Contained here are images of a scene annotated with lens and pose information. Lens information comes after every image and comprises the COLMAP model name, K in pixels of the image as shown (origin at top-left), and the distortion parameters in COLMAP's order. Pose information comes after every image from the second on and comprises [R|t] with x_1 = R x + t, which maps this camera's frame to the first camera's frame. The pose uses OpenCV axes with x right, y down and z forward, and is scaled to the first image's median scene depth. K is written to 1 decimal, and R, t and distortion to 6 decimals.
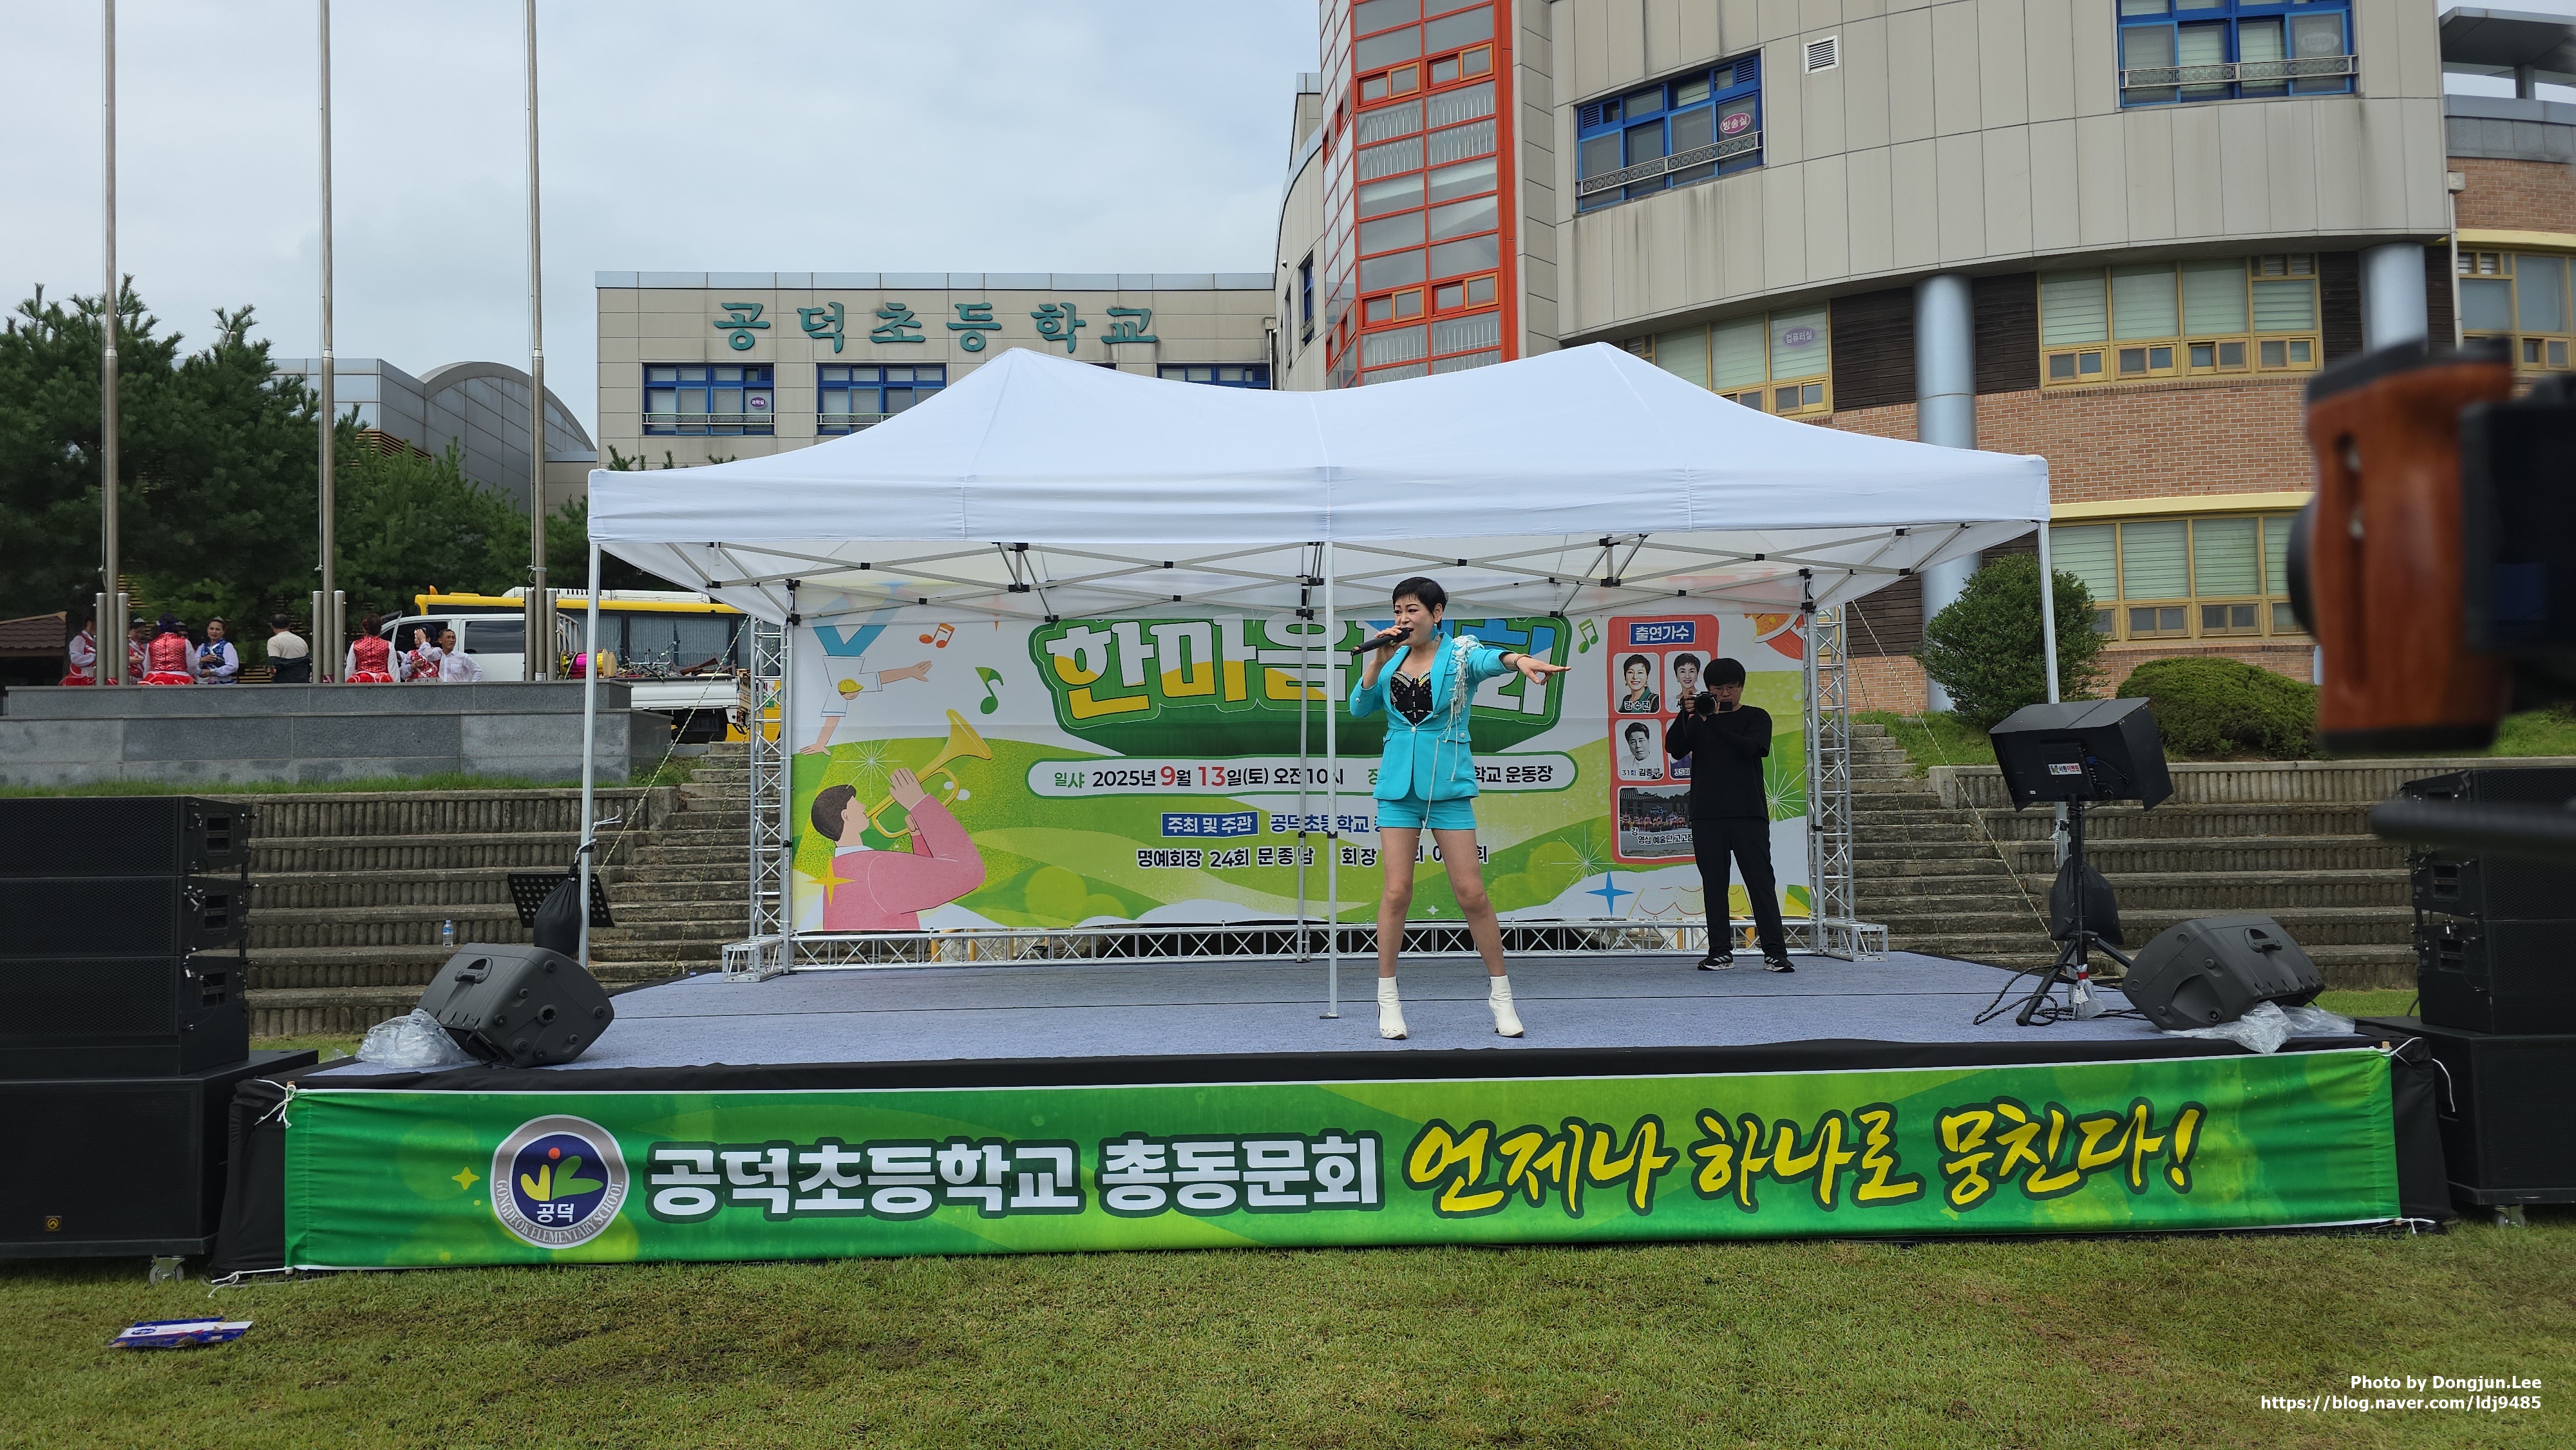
lens RADIAL K [[1743.0, 0, 1287.8], [0, 1743.0, 742.2], [0, 0, 1]] dist [0.063546, -0.058547]
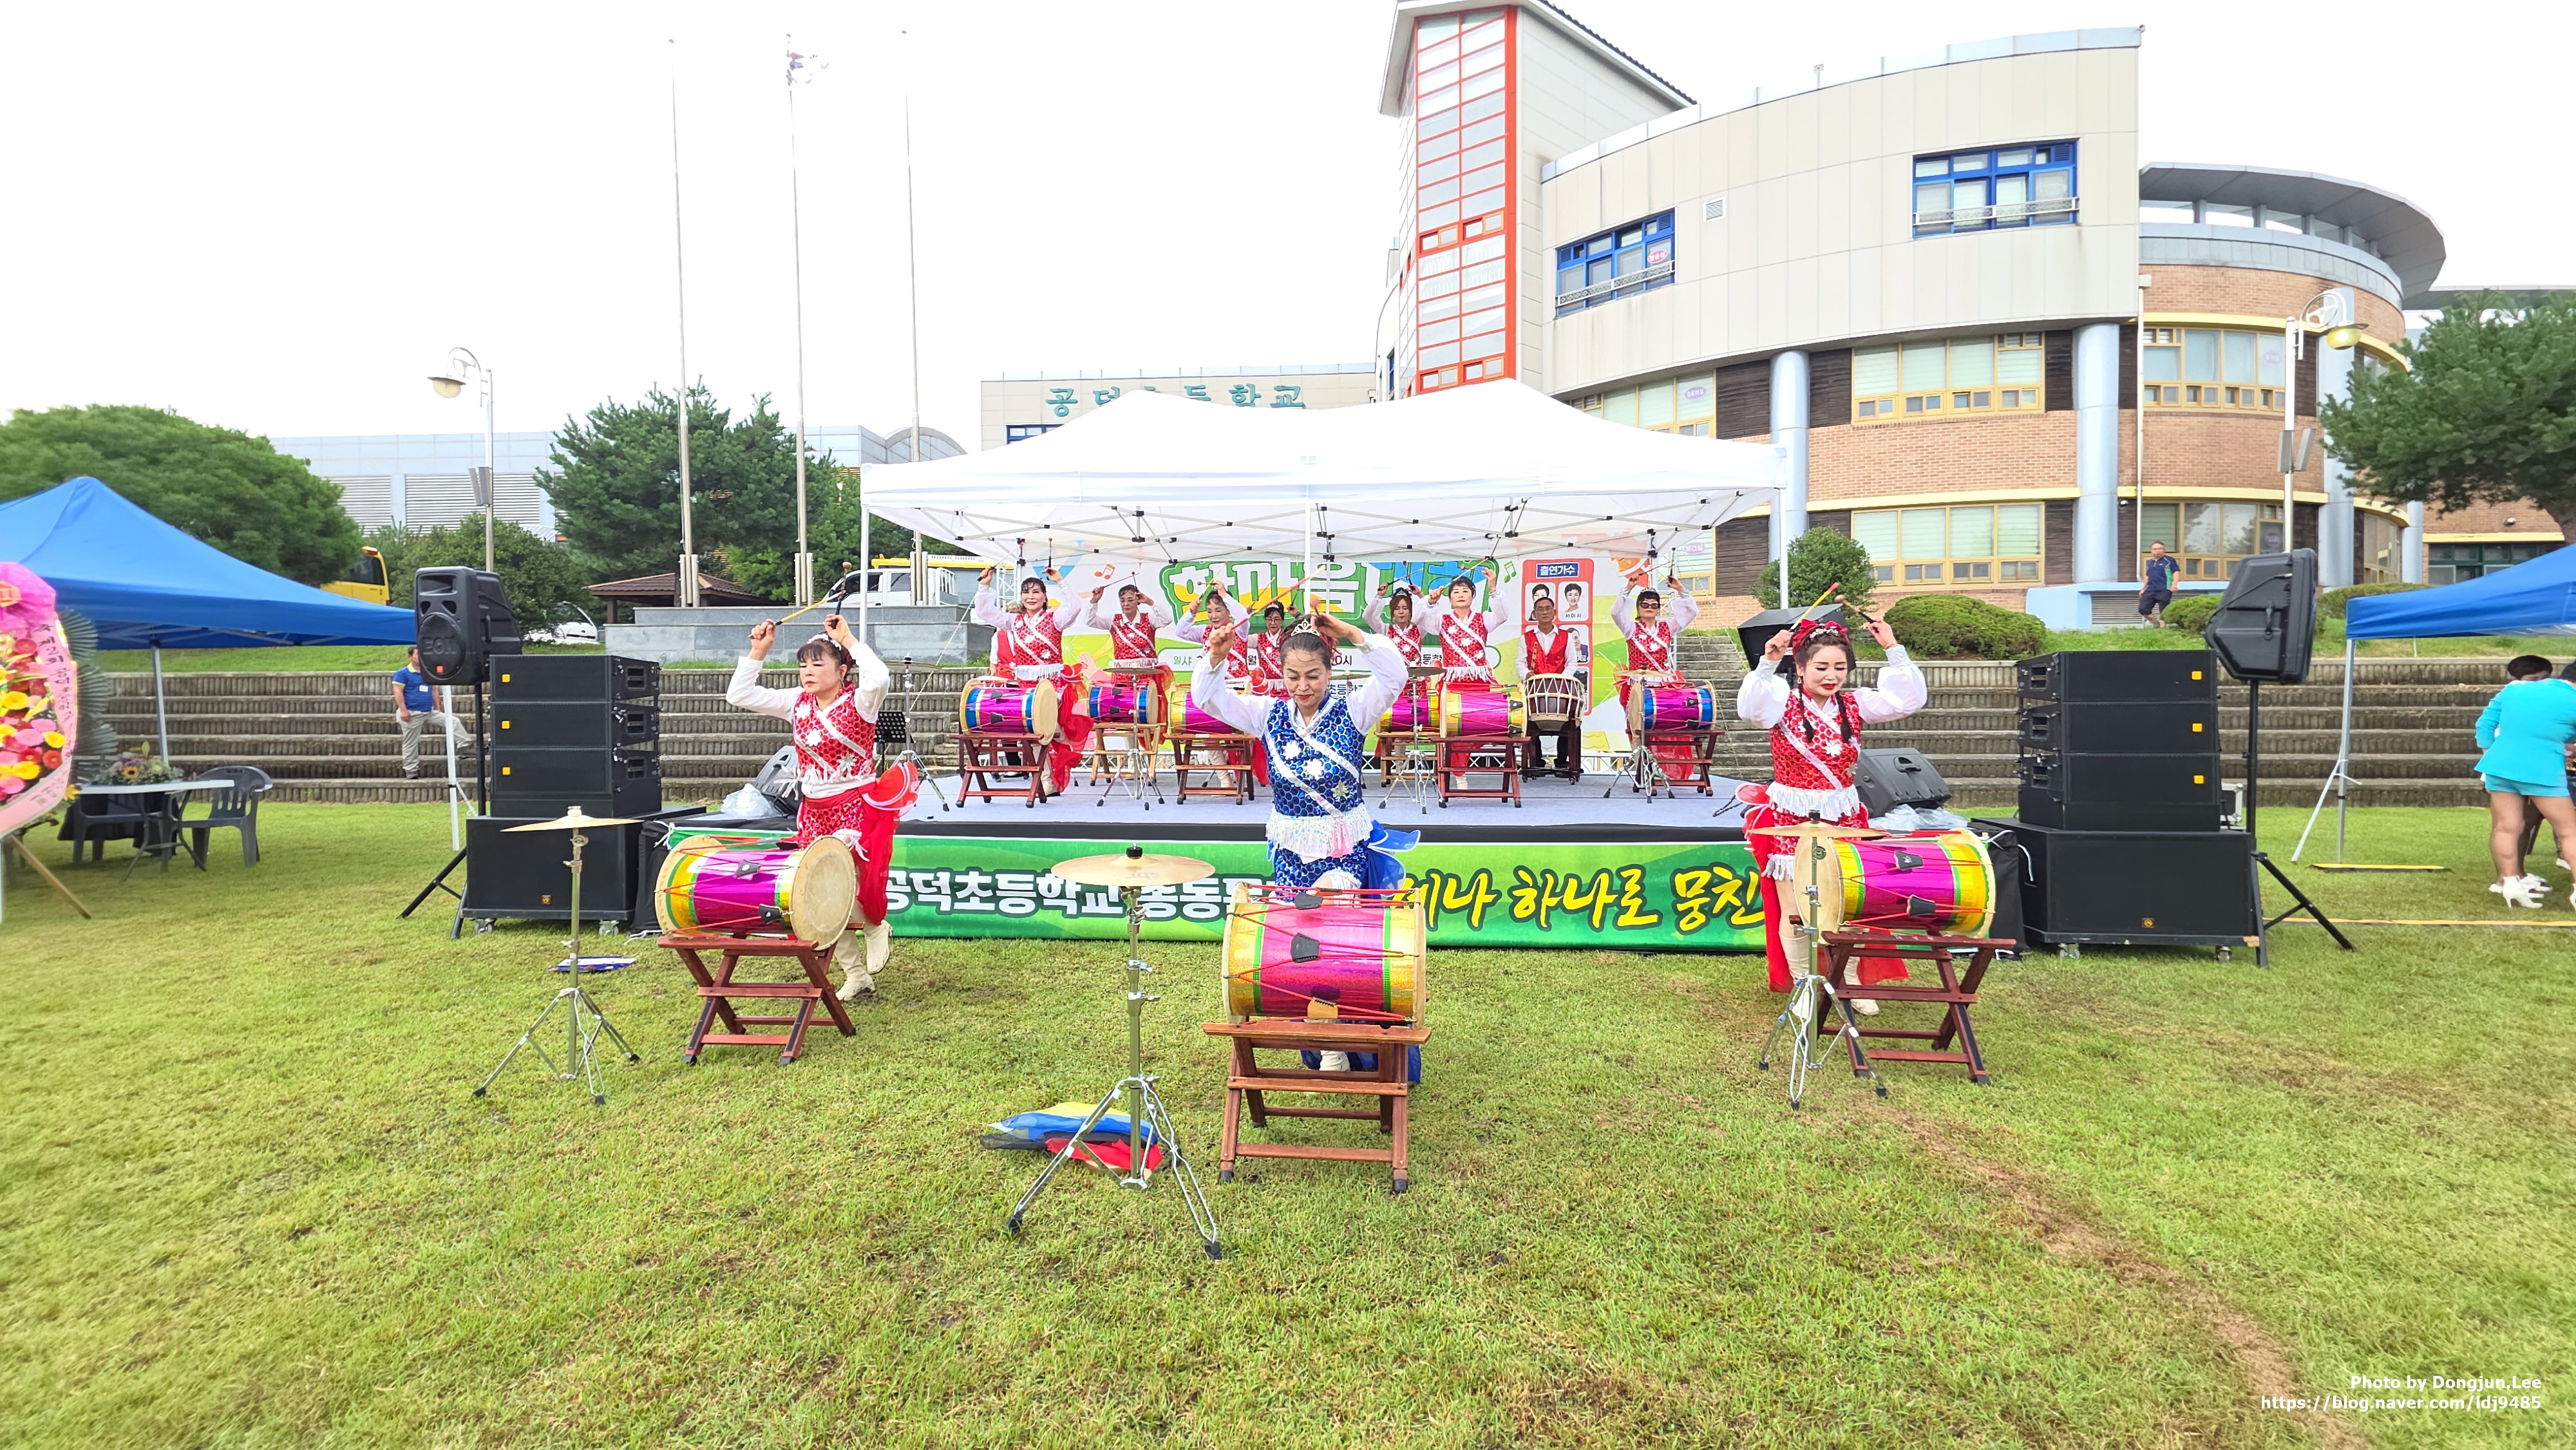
lens RADIAL K [[1029.1, 0, 1287.4], [0, 1029.1, 721.4], [0, 0, 1]] dist [0.015051, -0.008125]
pose [[0.994149, 0.015141, -0.106948, 0.126205], [-0.007963, 0.997706, 0.067226, 0.021528], [0.107721, -0.065981, 0.991989, 0.077558]]
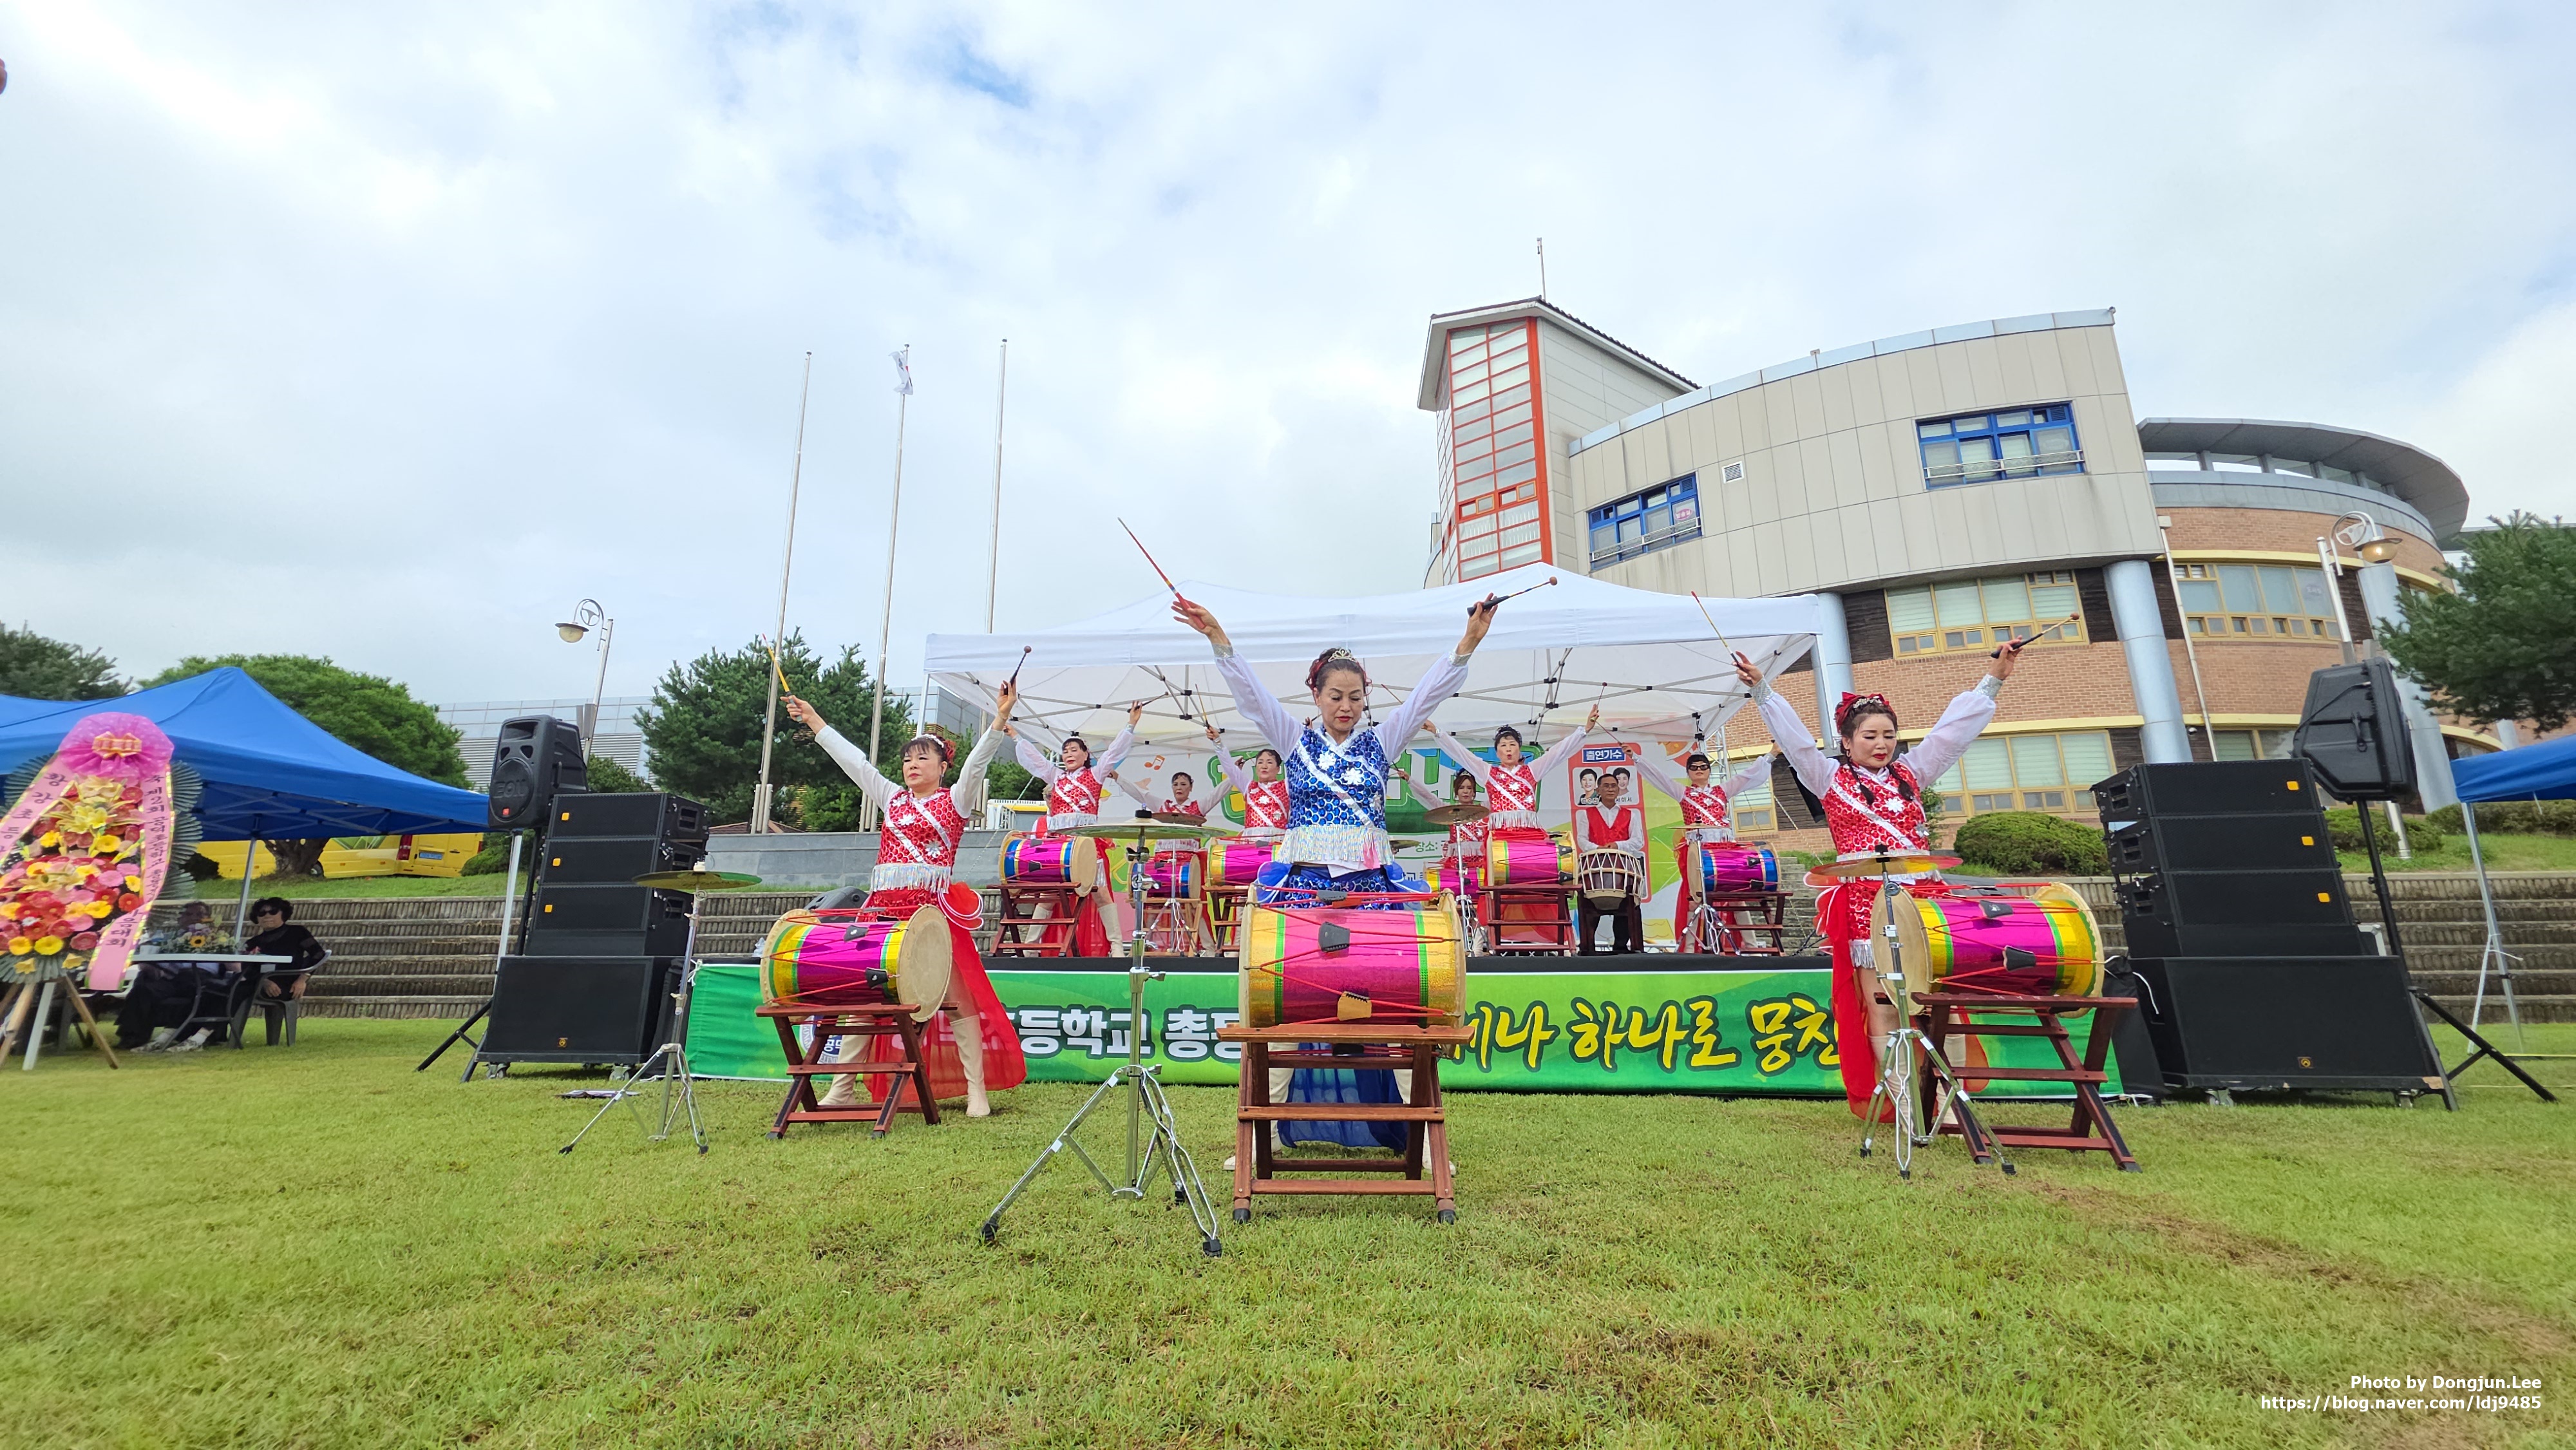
lens RADIAL K [[1024.6, 0, 1287.2], [0, 1024.6, 718.6], [0, 0, 1]] dist [0.014994, -0.007831]
pose [[0.986702, -0.023982, -0.160758, 0.141226], [-0.007636, 0.981123, -0.193236, 0.145649], [0.162358, 0.191894, 0.967893, 0.098490]]
